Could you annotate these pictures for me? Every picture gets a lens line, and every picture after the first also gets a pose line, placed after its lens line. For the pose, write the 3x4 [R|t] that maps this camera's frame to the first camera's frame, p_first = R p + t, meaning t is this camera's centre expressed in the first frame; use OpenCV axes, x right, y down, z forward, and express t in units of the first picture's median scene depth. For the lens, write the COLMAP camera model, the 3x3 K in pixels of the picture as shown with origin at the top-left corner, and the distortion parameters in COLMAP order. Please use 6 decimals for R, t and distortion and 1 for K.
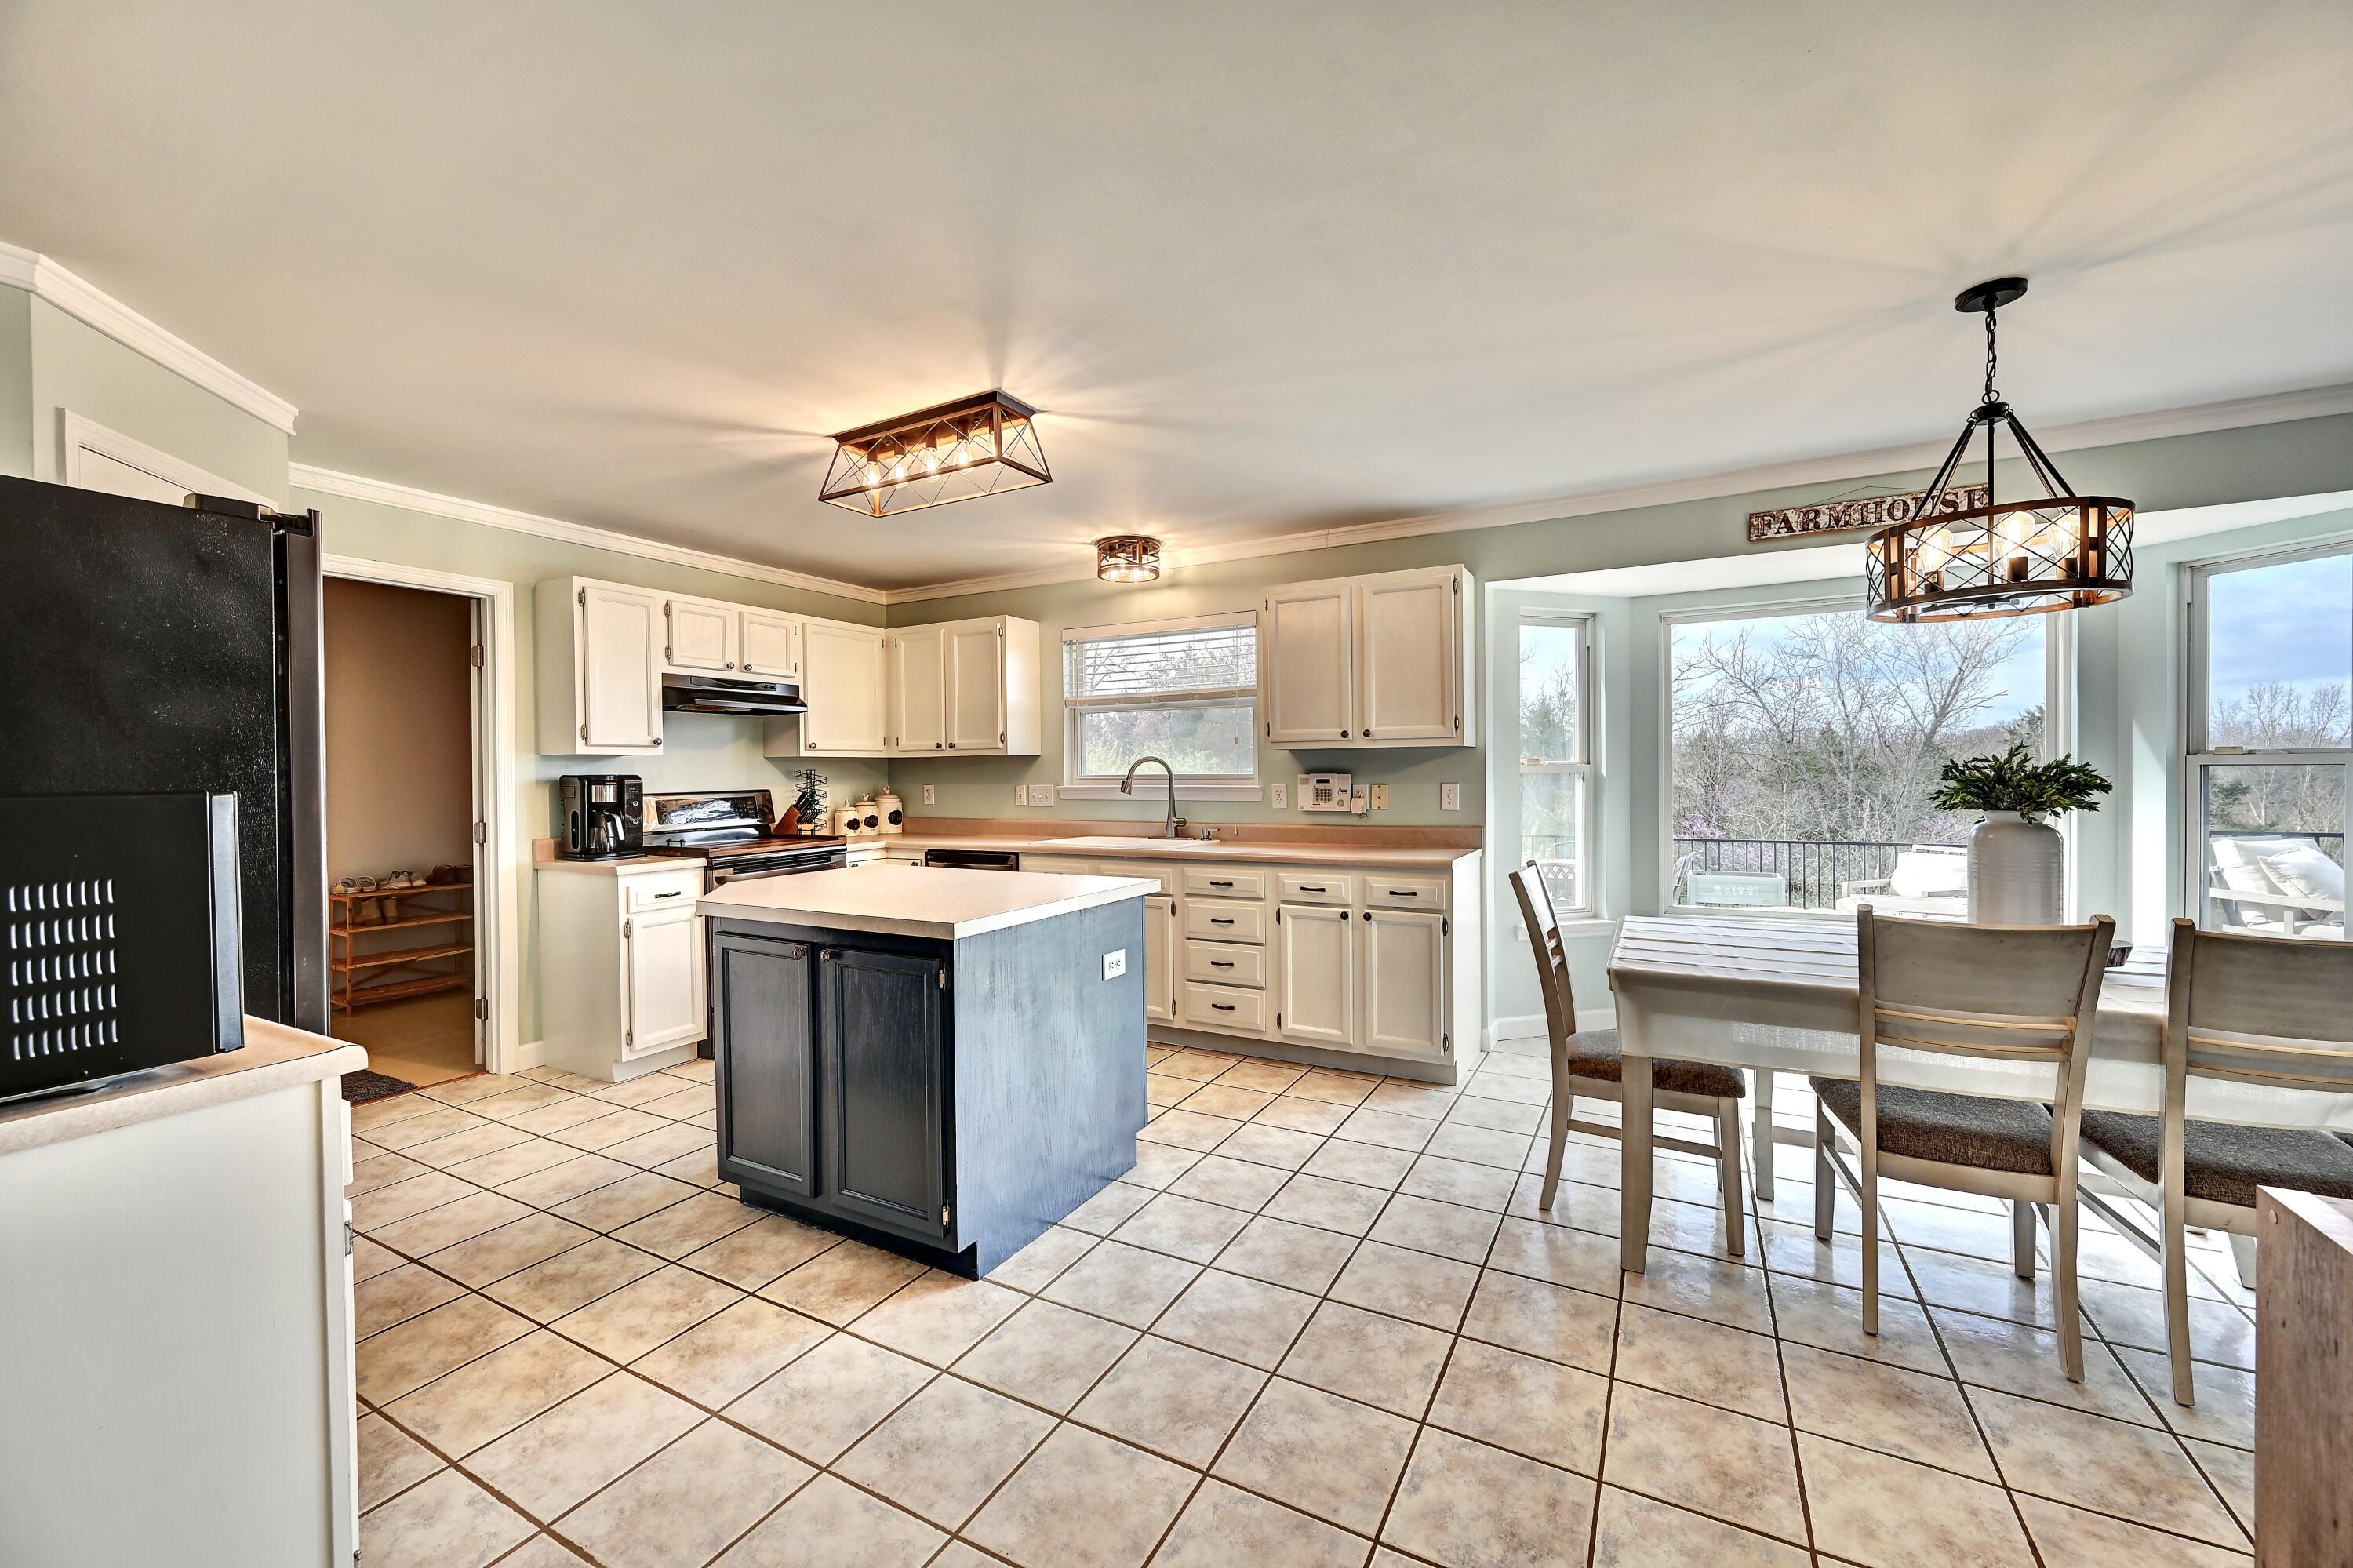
lens RADIAL K [[920.6, 0, 1178.3], [0, 920.6, 780.1], [0, 0, 1]] dist [0.000708, -0.000105]
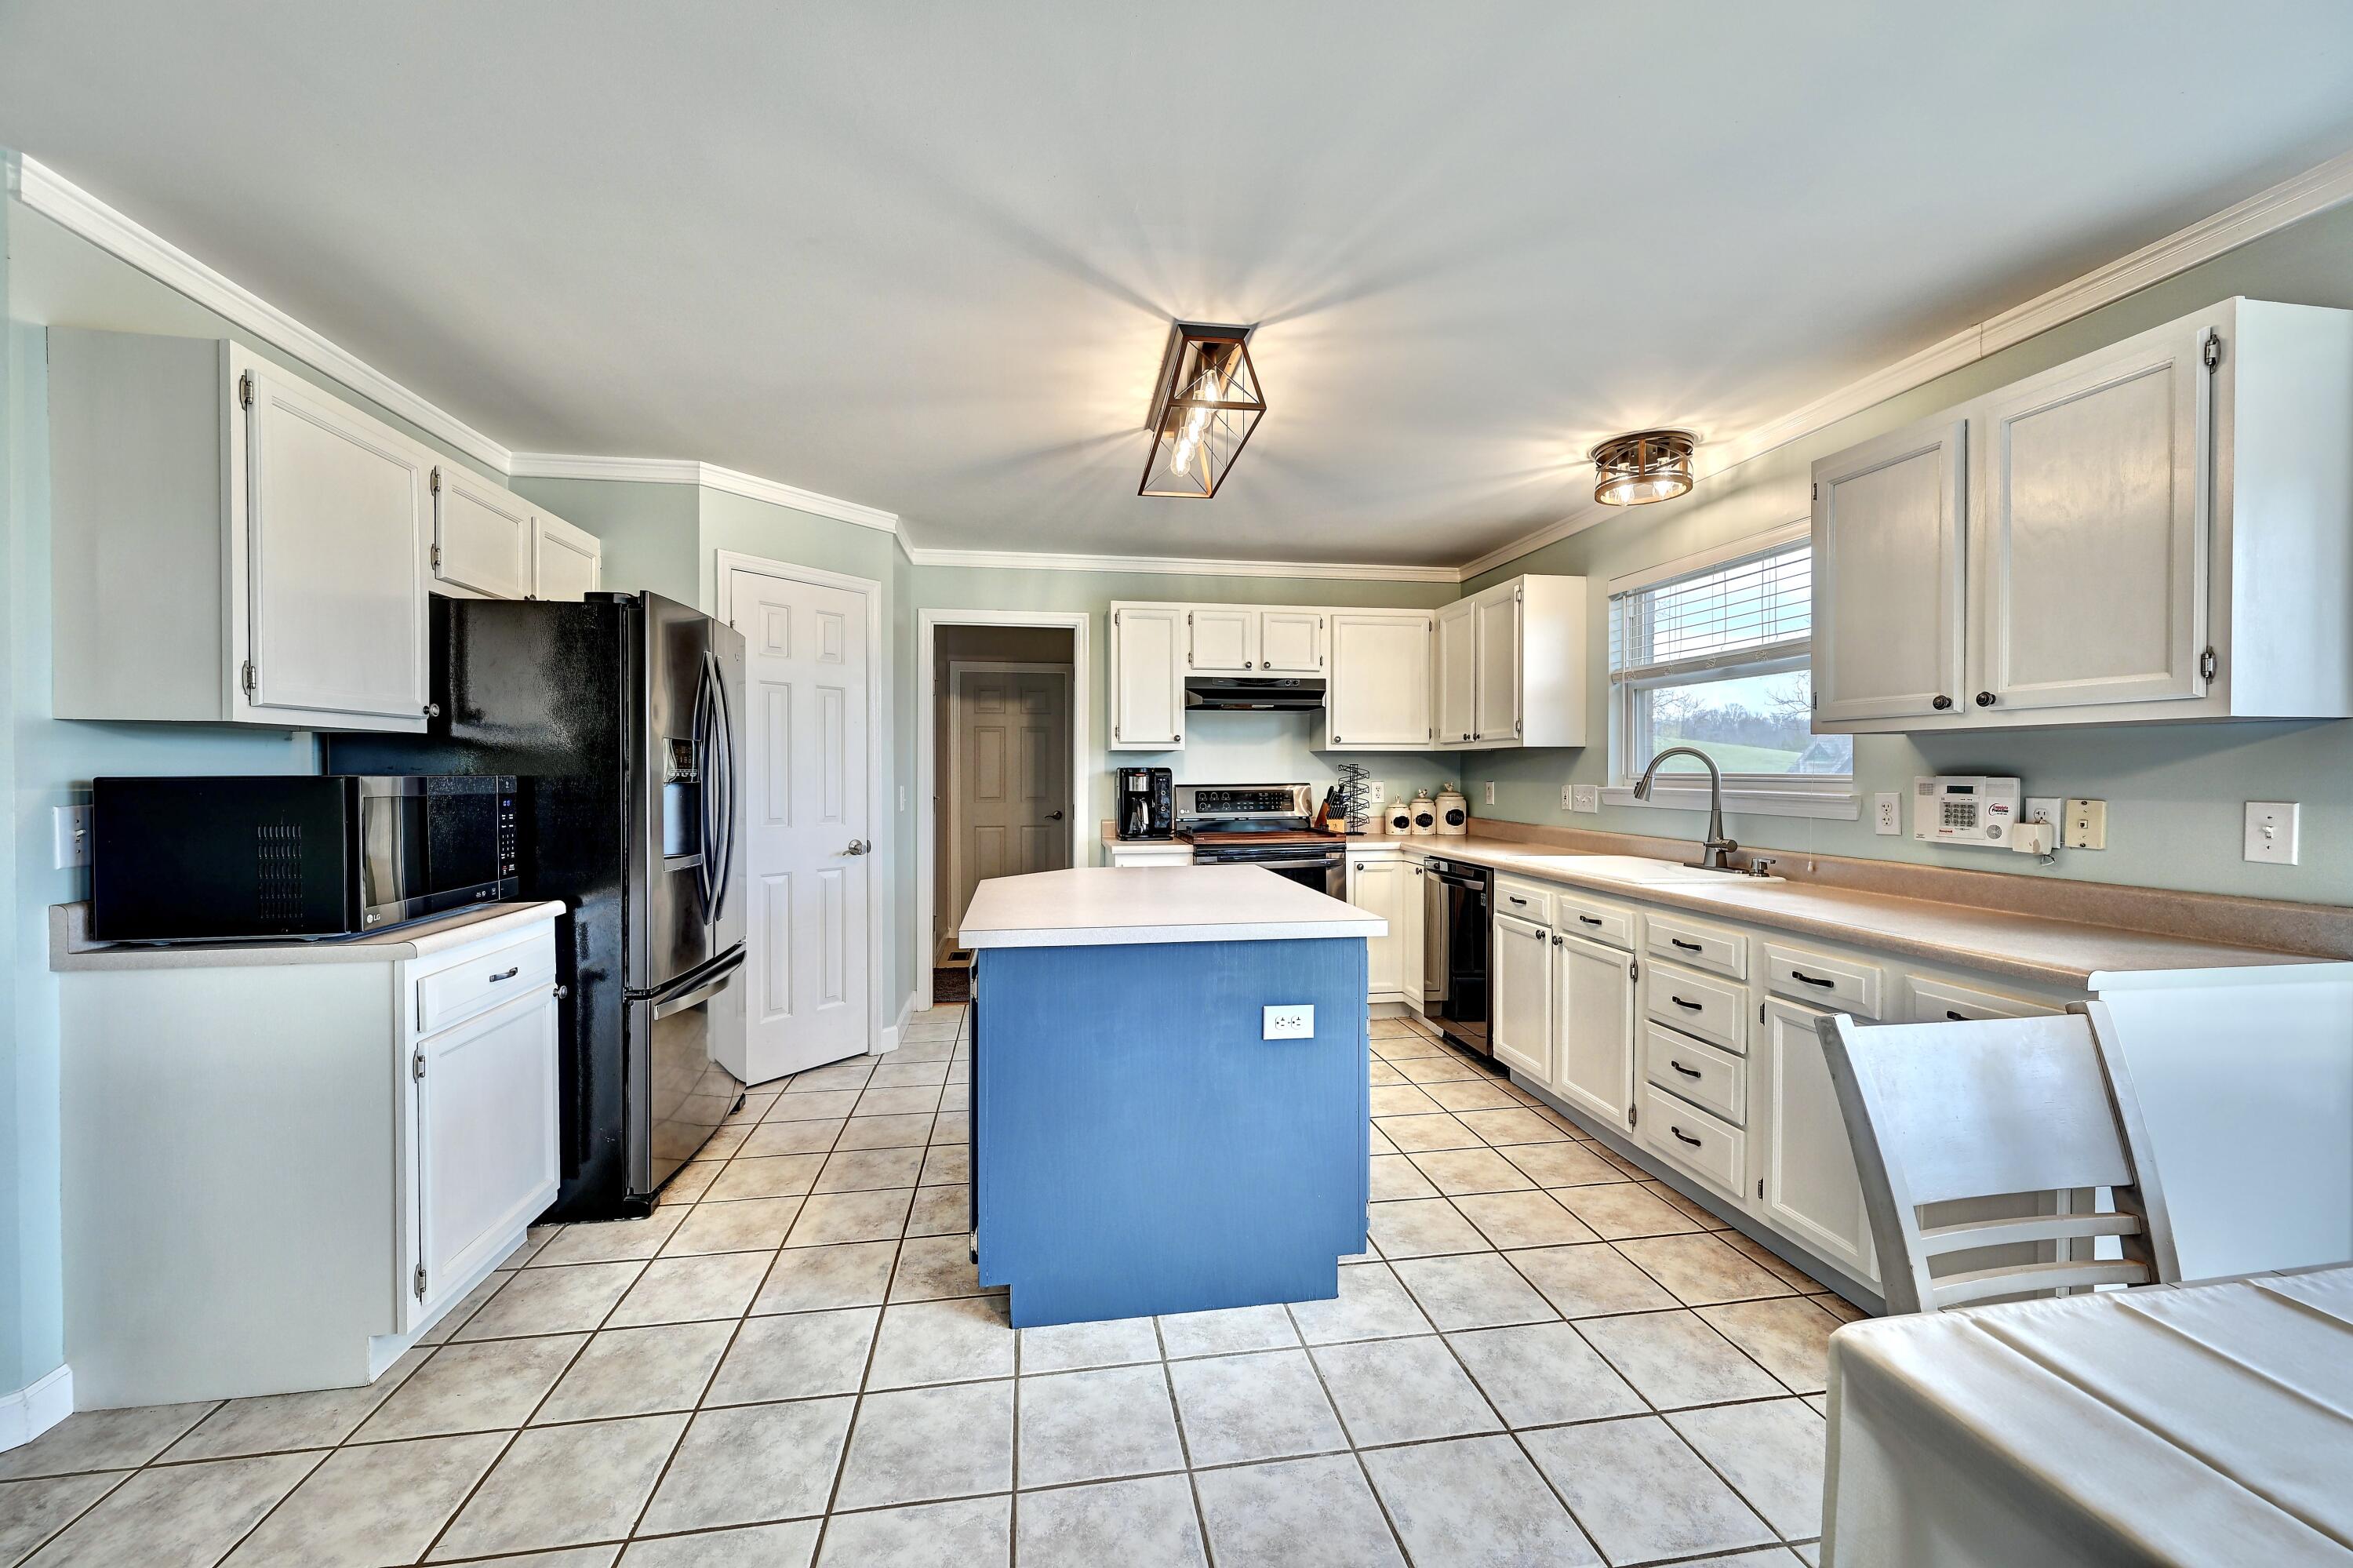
lens RADIAL K [[920.6, 0, 1178.3], [0, 920.6, 780.1], [0, 0, 1]] dist [0.000708, -0.000105]
pose [[0.612740, 0.019129, -0.790053, 0.323353], [-0.013602, 0.999814, 0.013659, -0.006174], [0.790168, 0.002377, 0.612886, 0.314590]]
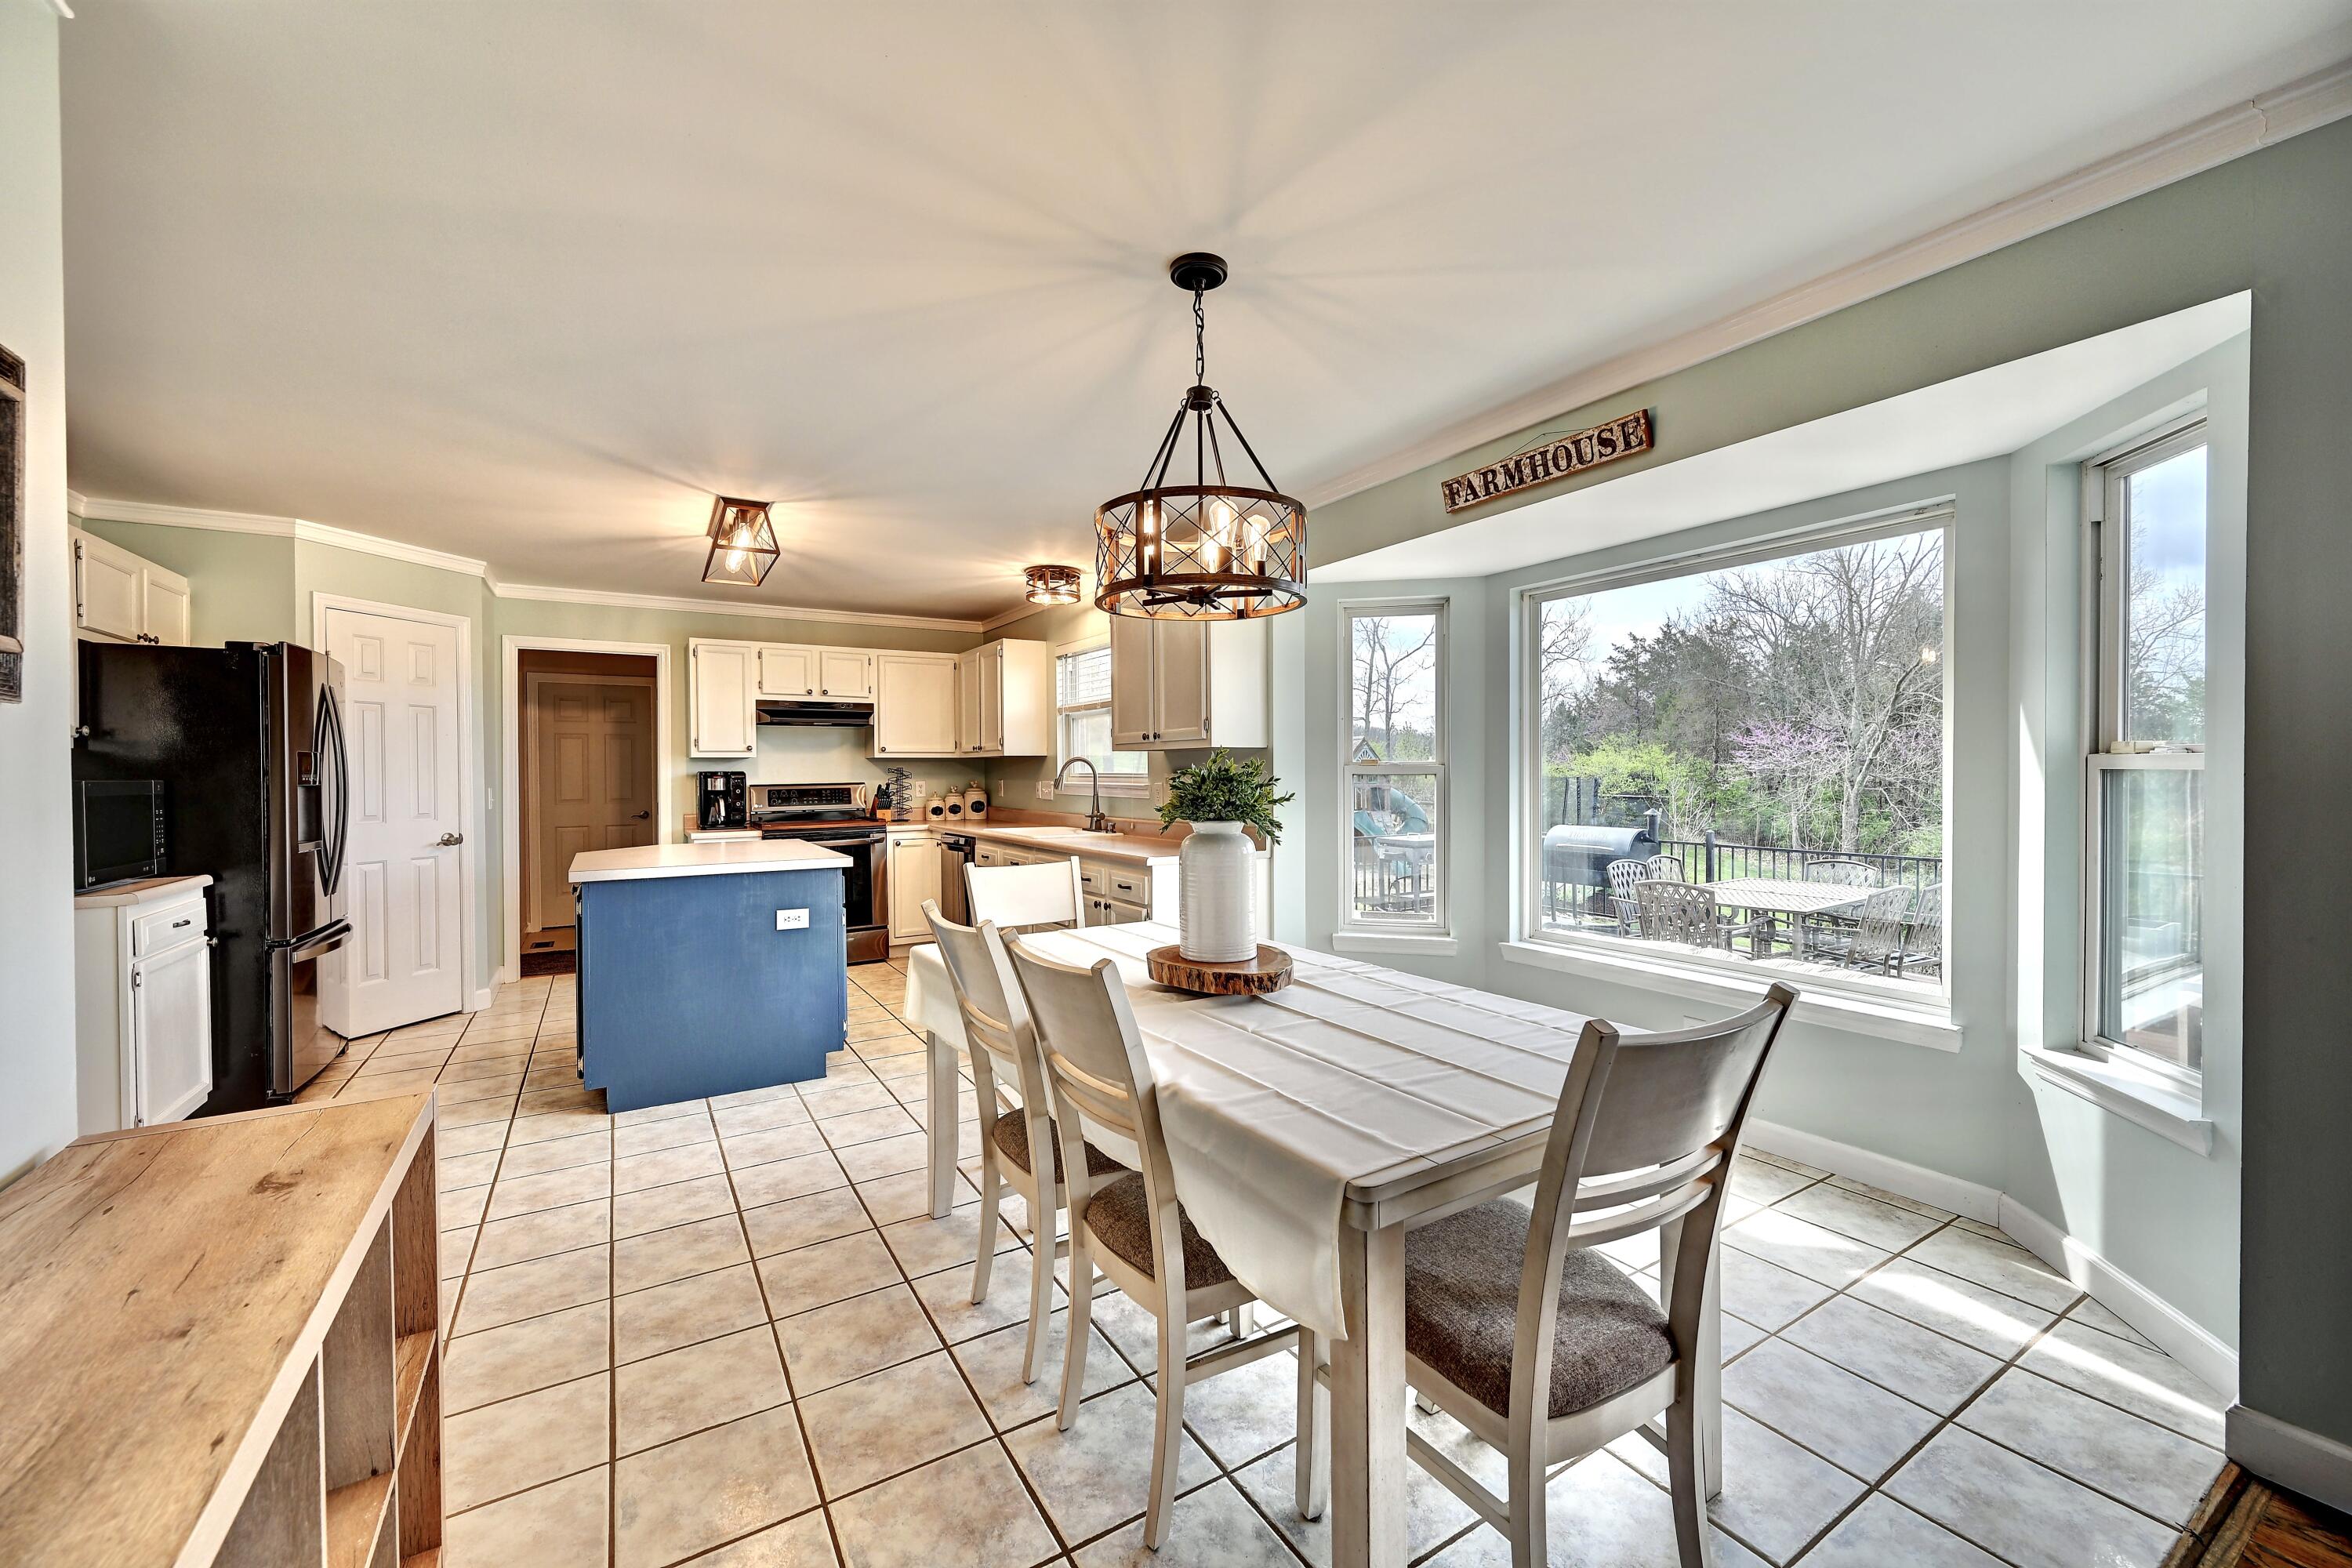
lens RADIAL K [[920.2, 0, 1177.8], [0, 920.2, 780.1], [0, 0, 1]] dist [0.000708, -0.000105]
pose [[0.867554, 0.009937, -0.497244, 0.721996], [-0.007222, 0.999947, 0.007383, -0.007594], [0.497291, -0.002814, 0.867579, 0.093025]]
